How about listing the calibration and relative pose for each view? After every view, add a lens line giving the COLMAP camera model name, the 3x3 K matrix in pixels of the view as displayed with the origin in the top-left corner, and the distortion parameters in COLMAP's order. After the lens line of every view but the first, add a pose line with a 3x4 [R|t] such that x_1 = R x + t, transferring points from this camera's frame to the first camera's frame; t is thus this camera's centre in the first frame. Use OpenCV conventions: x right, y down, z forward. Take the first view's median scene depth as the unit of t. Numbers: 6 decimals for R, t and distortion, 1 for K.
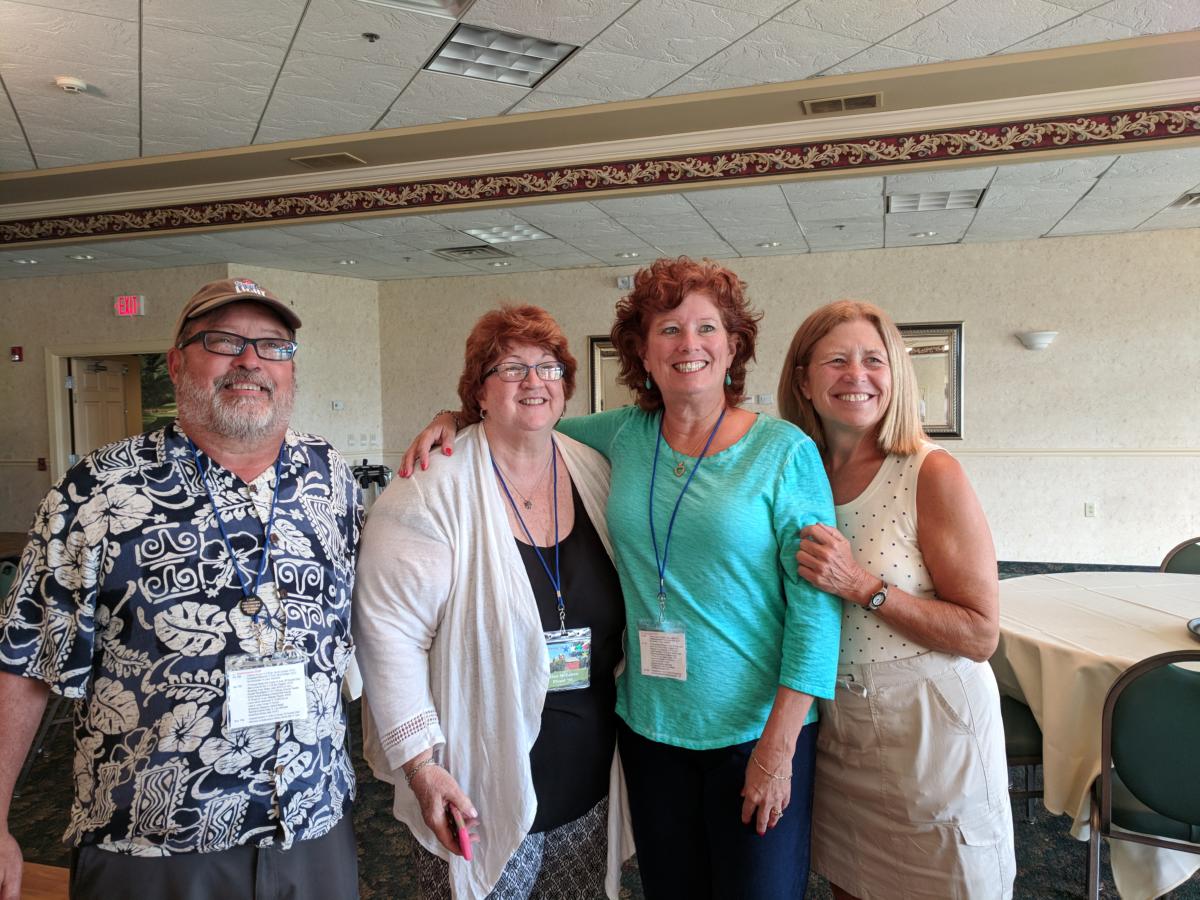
lens RADIAL K [[880.1, 0, 600.0], [0, 880.1, 450.0], [0, 0, 1]] dist [-0.011507, 0.005202]
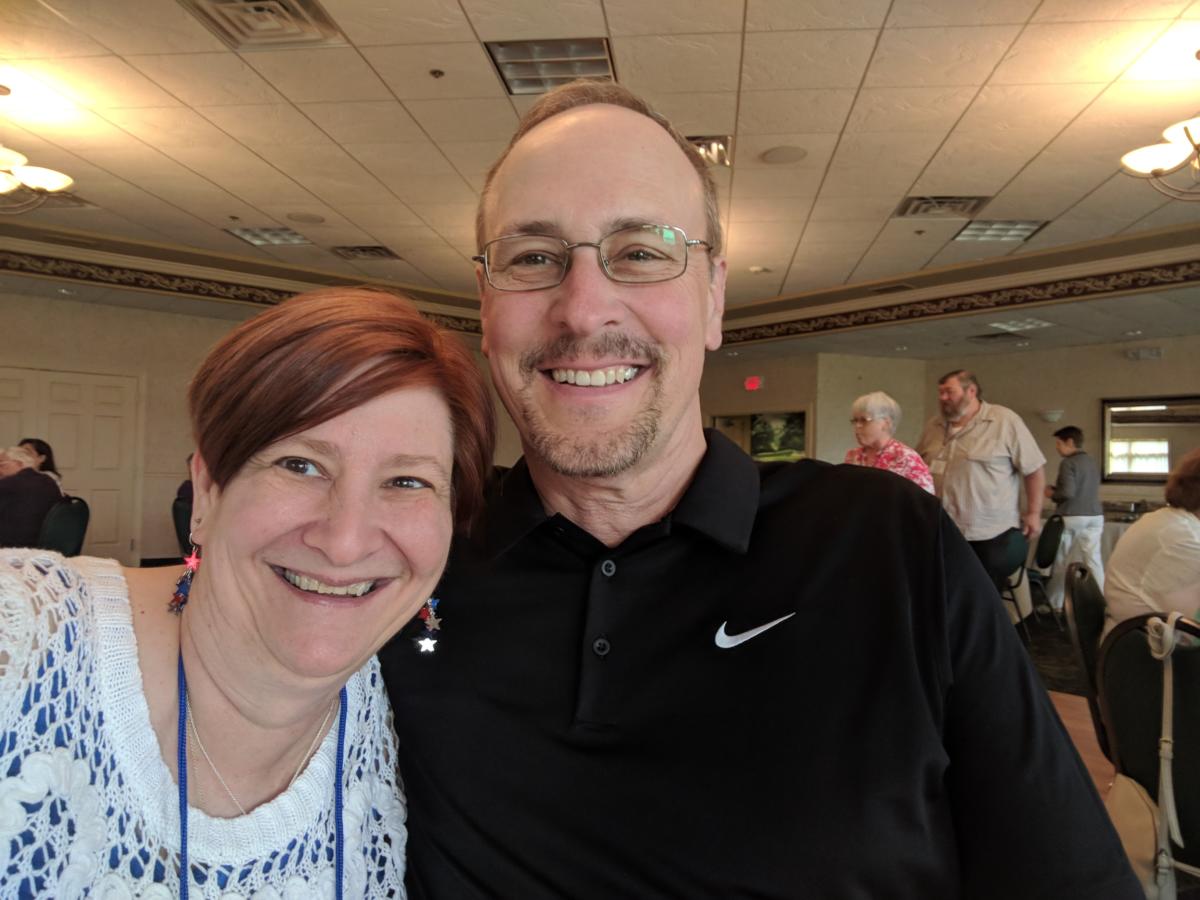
lens RADIAL K [[876.3, 0, 600.0], [0, 876.3, 450.0], [0, 0, 1]] dist [0.000918, -0.003704]
pose [[0.822275, 0.020223, -0.568731, 0.137853], [-0.065602, 0.996075, -0.059428, 0.073205], [0.565296, 0.086176, 0.820374, -0.481294]]
